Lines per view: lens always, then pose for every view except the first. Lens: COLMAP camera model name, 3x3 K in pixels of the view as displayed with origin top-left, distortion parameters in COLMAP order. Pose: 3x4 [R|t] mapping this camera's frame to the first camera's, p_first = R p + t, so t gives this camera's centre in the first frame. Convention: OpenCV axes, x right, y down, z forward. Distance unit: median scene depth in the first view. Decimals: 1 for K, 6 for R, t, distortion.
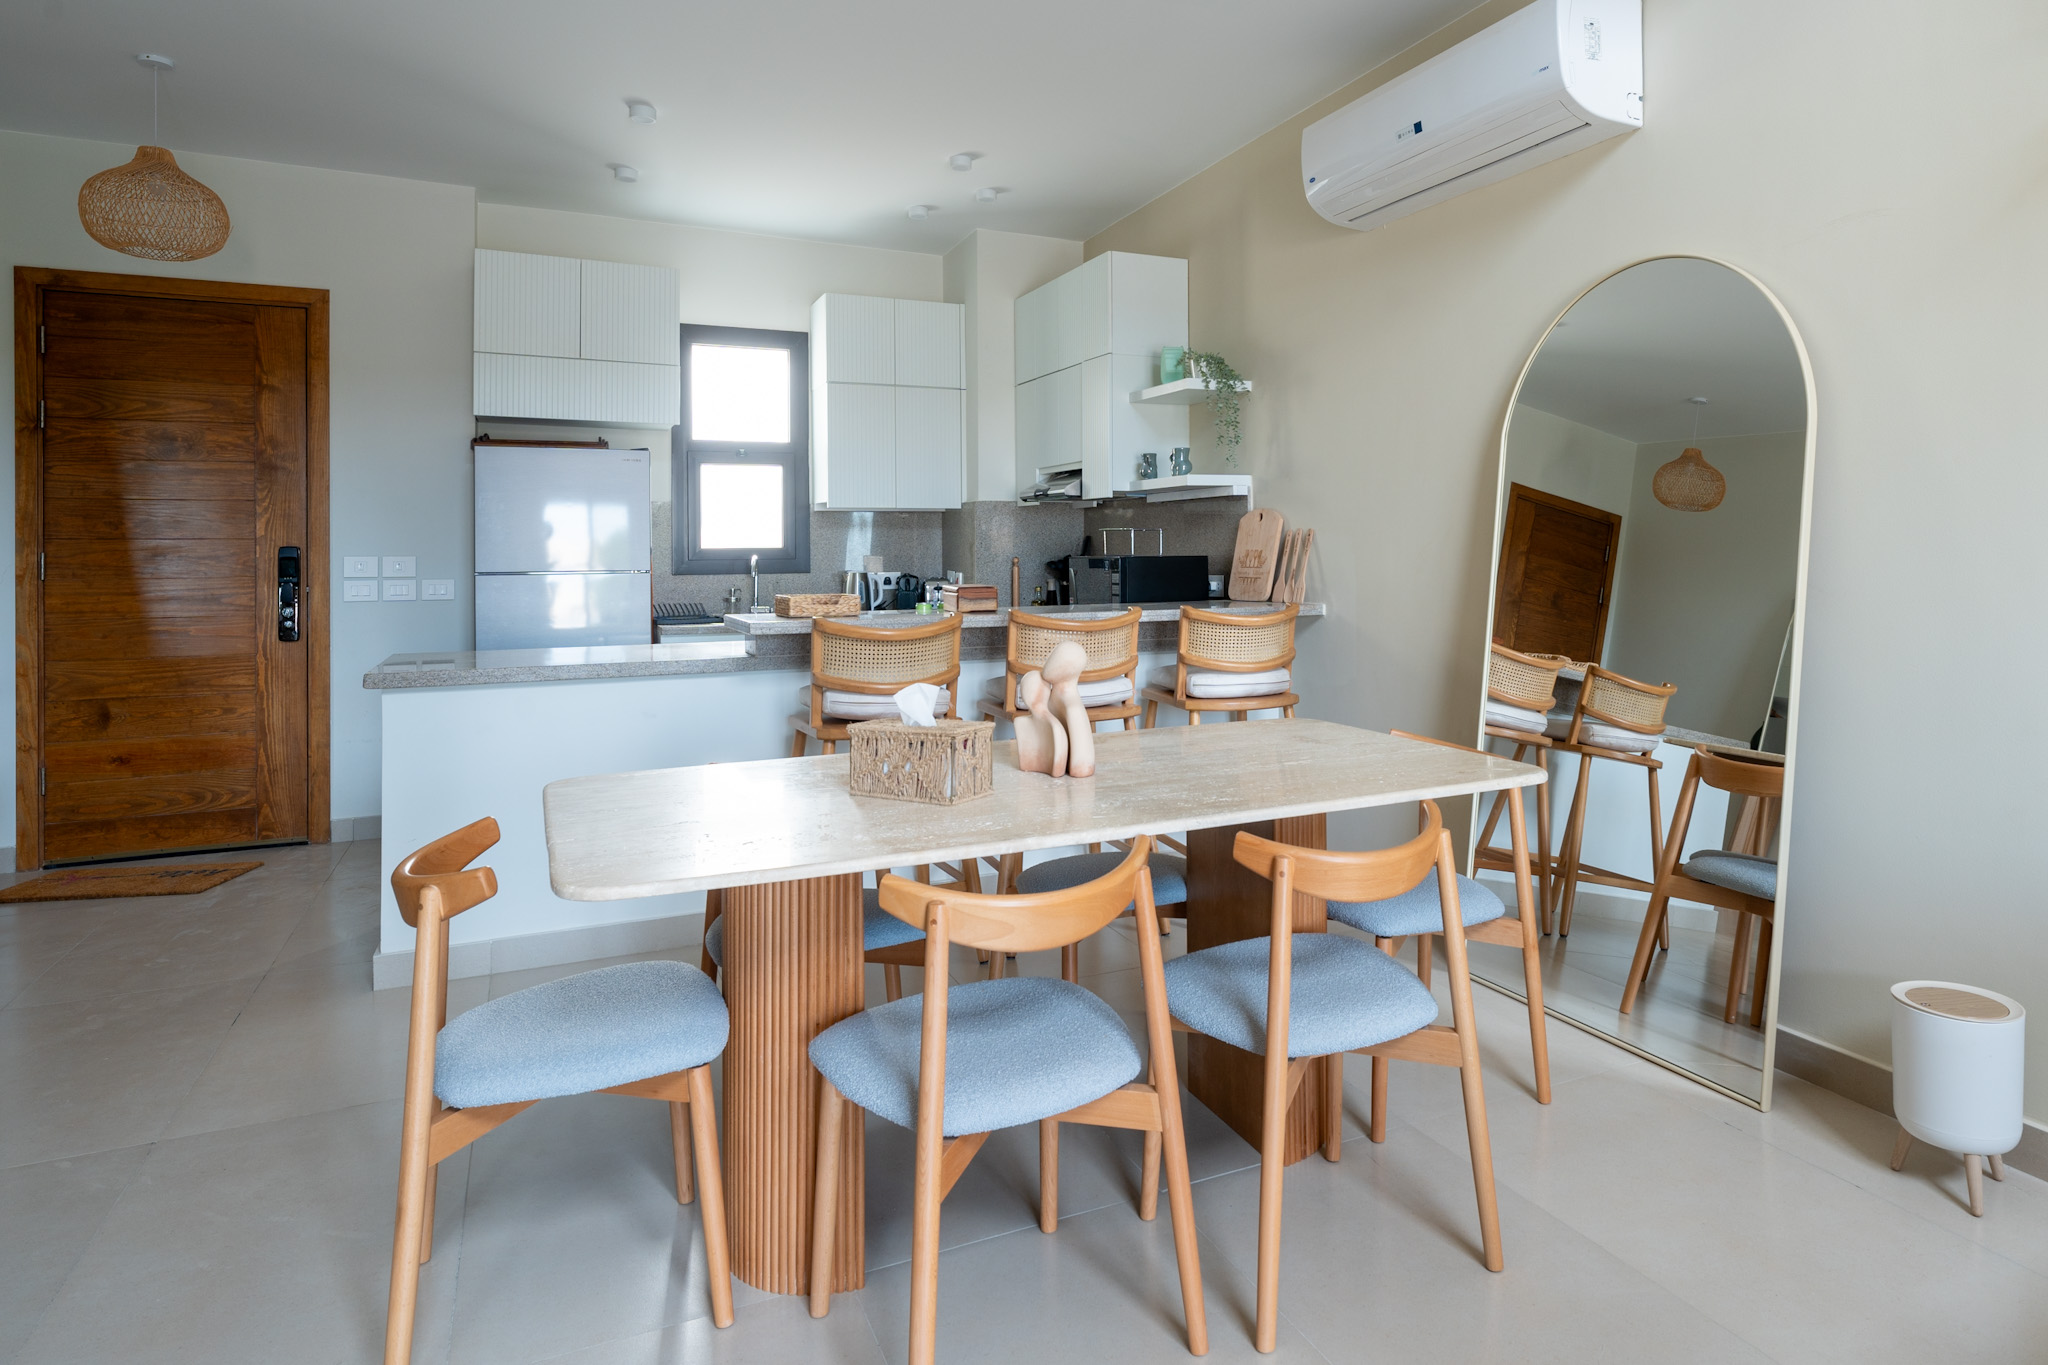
lens RADIAL K [[1229.4, 0, 1171.5], [0, 1229.4, 560.5], [0, 0, 1]] dist [-0.001074, -0.001140]
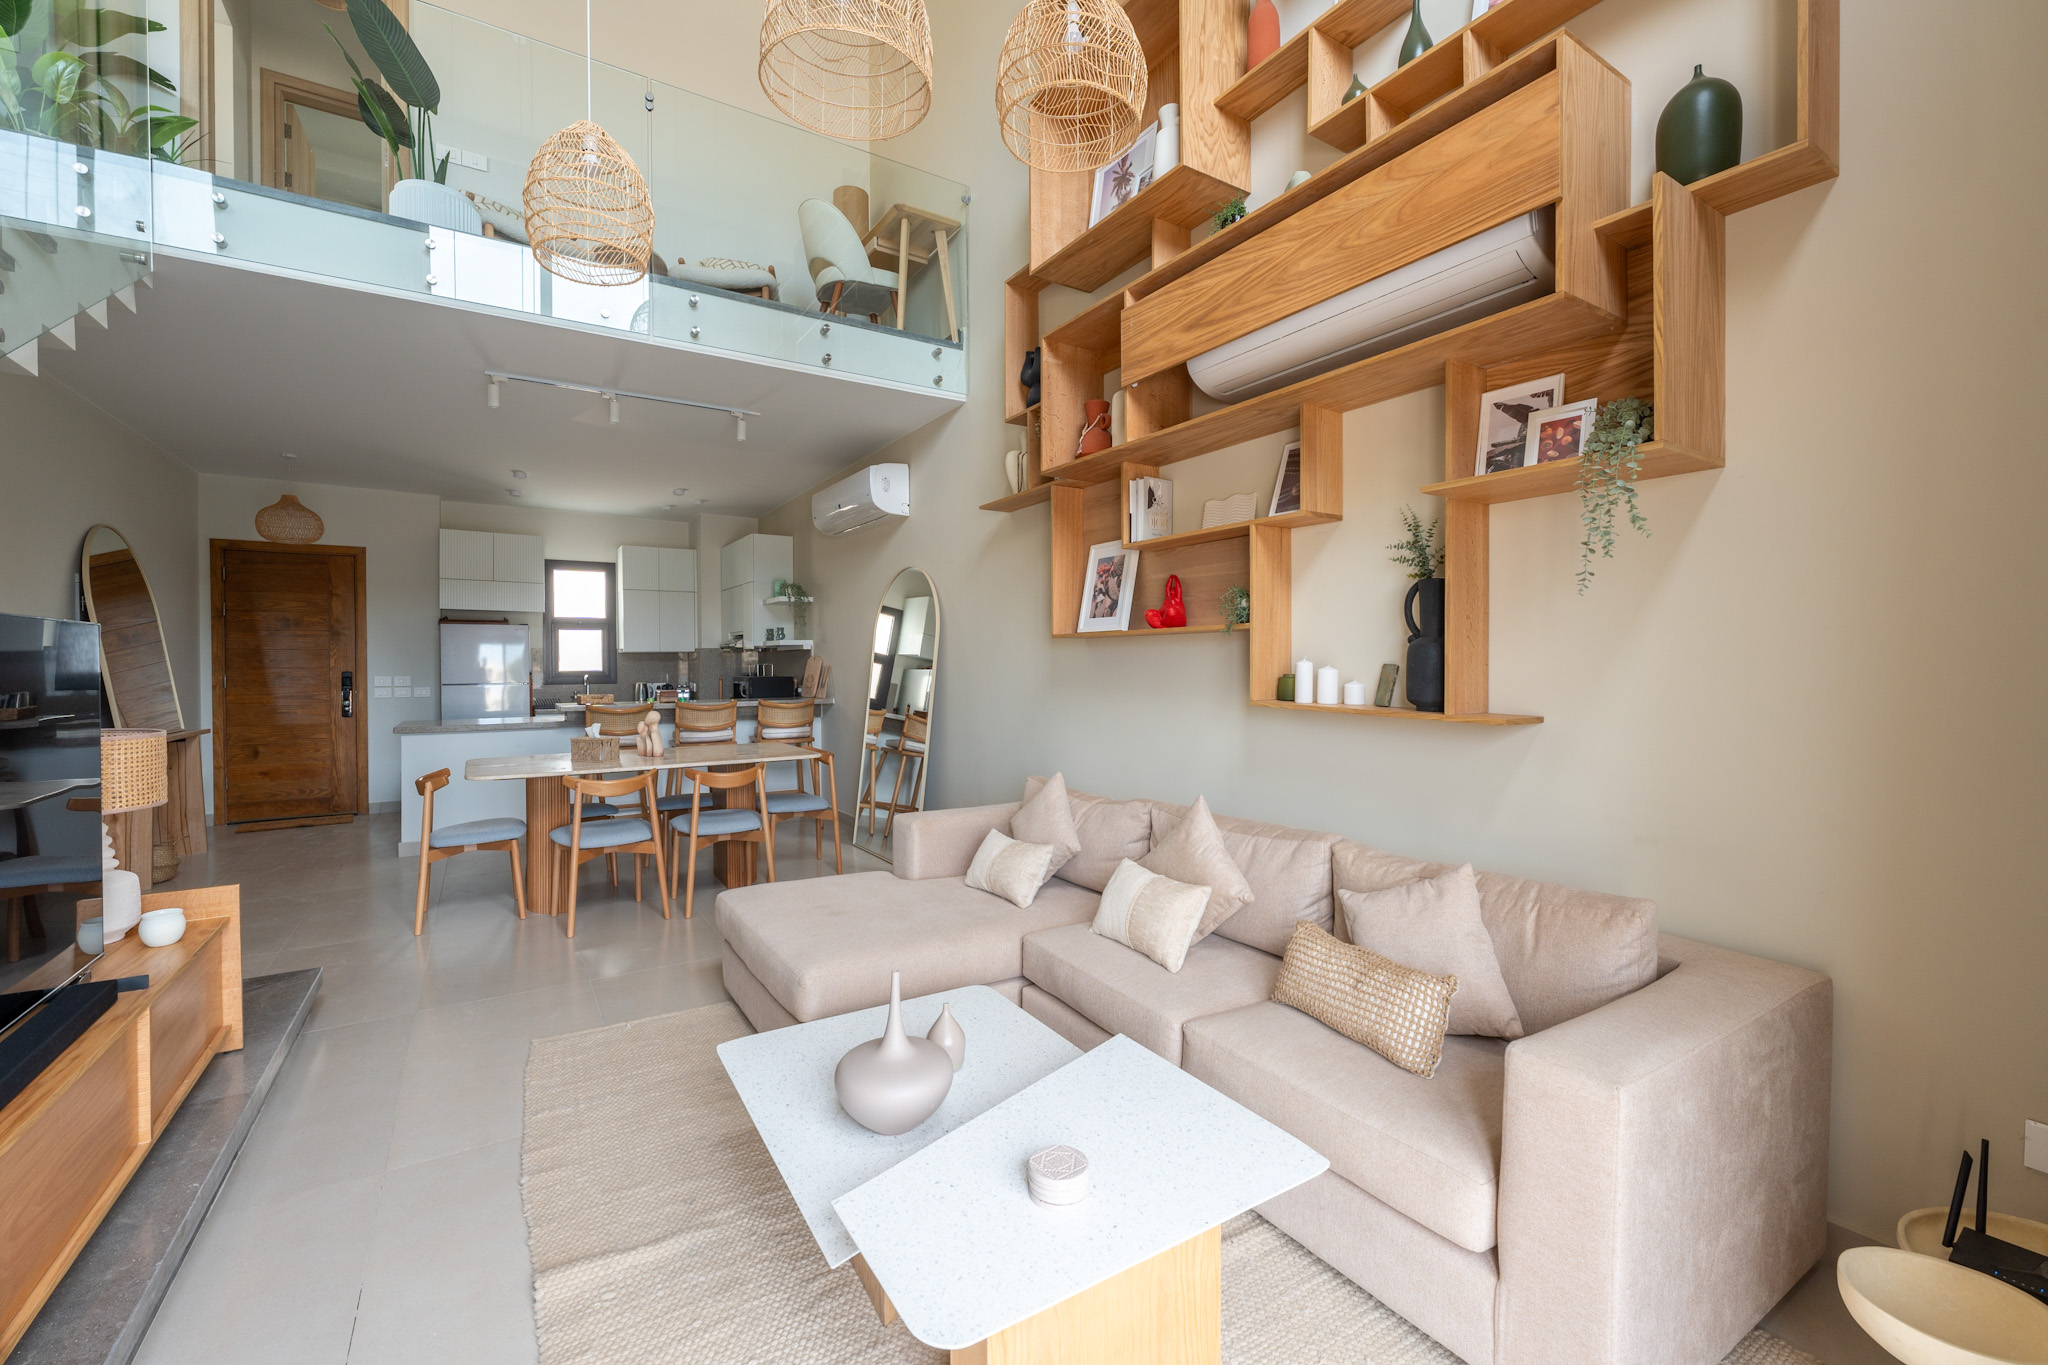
lens RADIAL K [[850.3, 0, 1024.0], [0, 850.3, 682.5], [0, 0, 1]] dist [-0.007788, 0.000191]
pose [[0.996160, 0.001004, 0.087547, 0.297378], [-0.002378, 0.999876, 0.015594, -0.017922], [-0.087520, -0.015743, 0.996038, -0.525638]]
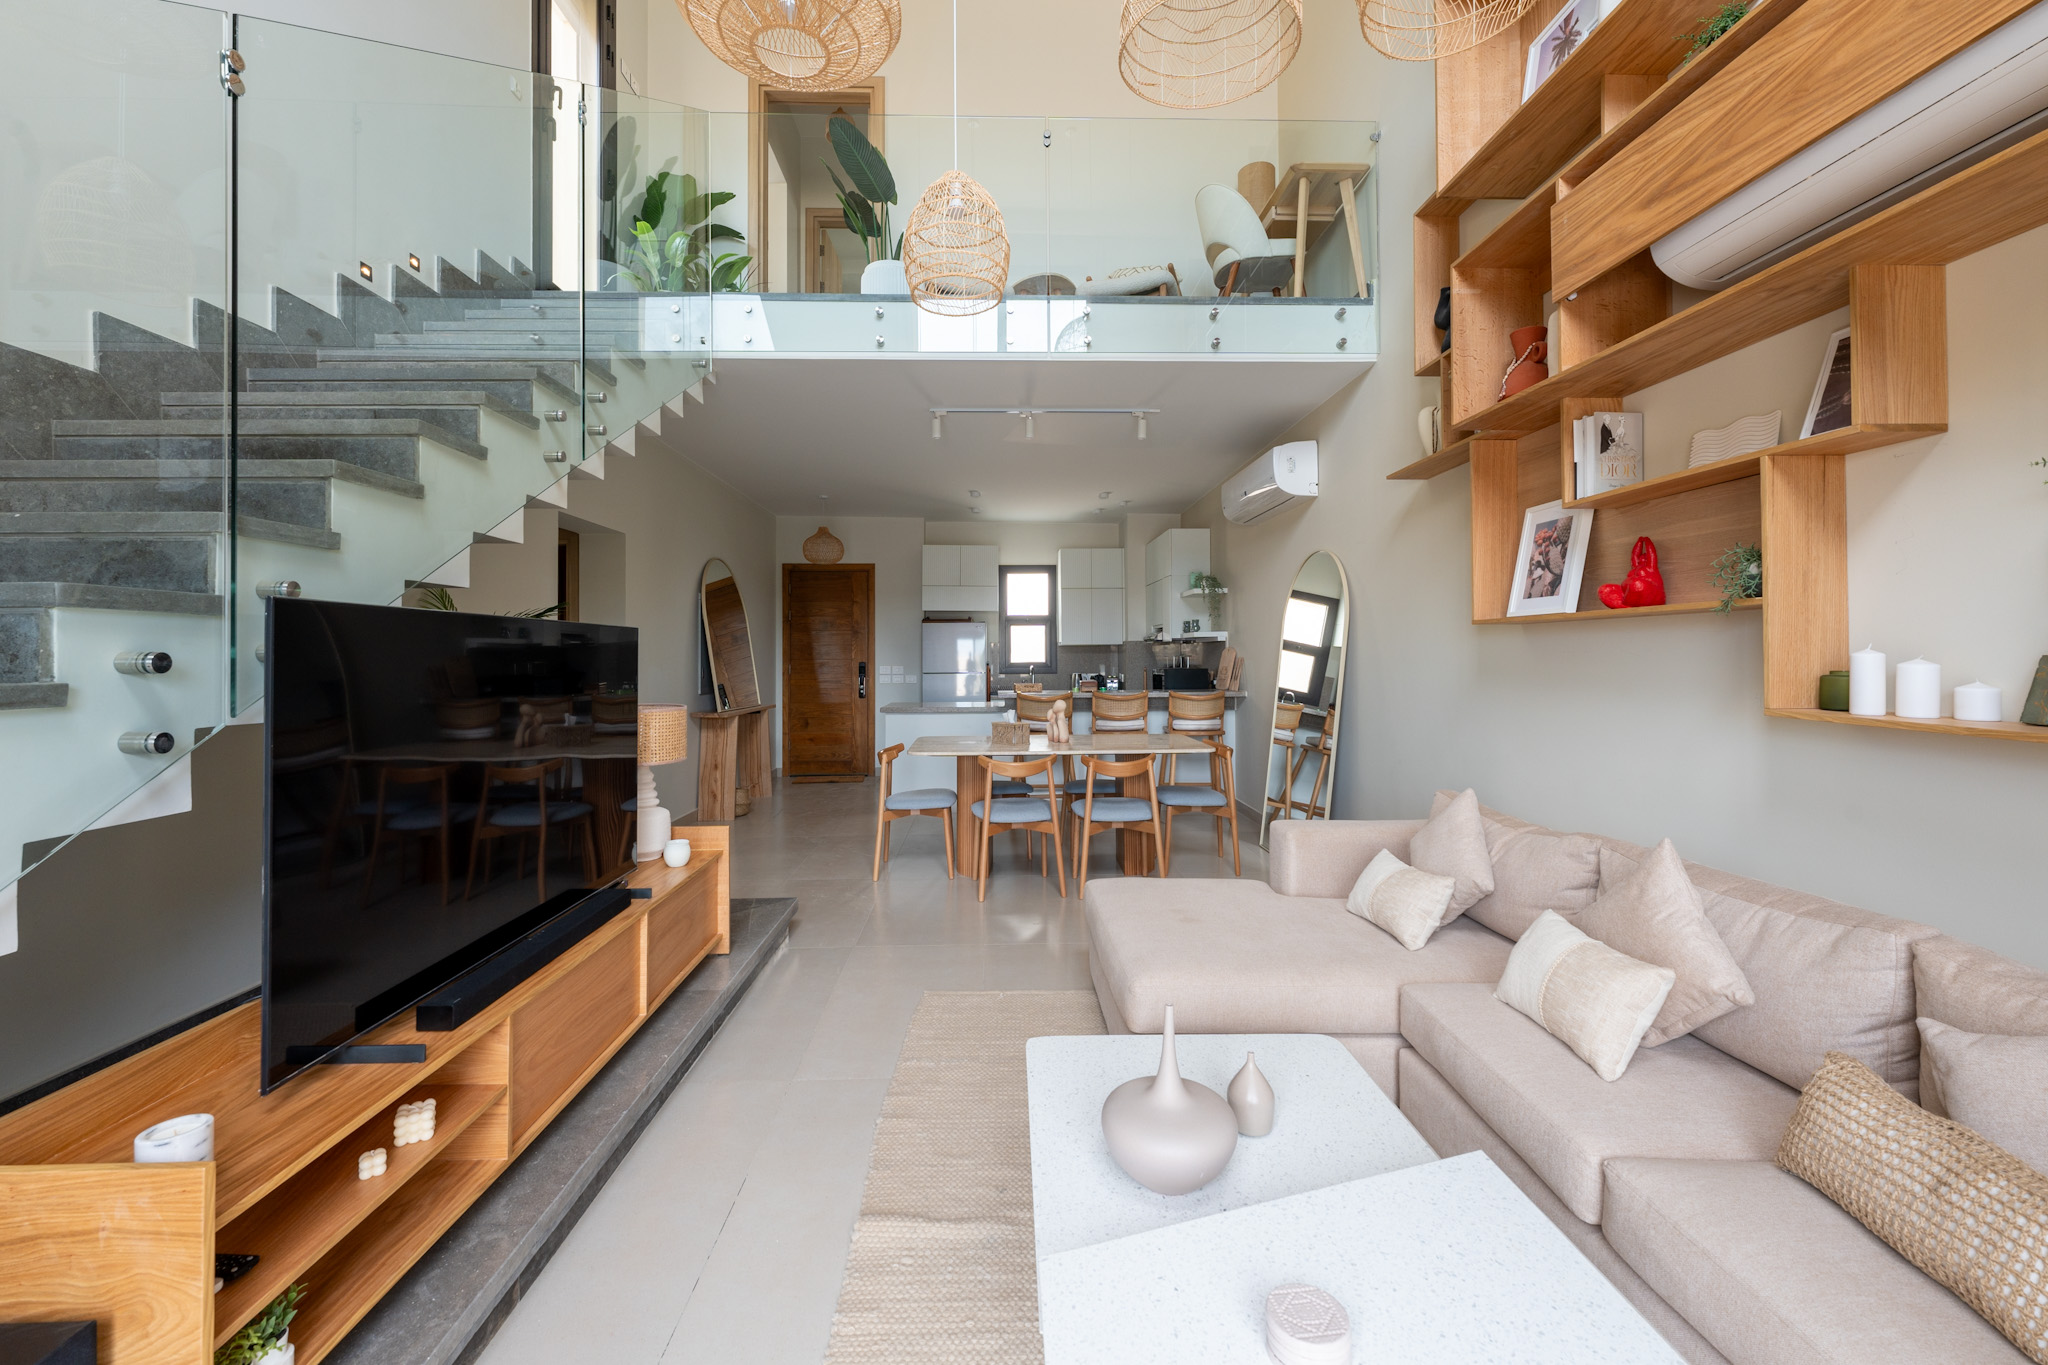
lens RADIAL K [[837.7, 0, 1010.5], [0, 837.7, 652.2], [0, 0, 1]] dist [-0.000372, -0.000325]
pose [[0.897847, -0.000227, -0.440307, 0.358577], [-0.003863, 0.999957, -0.008394, -0.018891], [0.440290, 0.009237, 0.897808, -0.473122]]
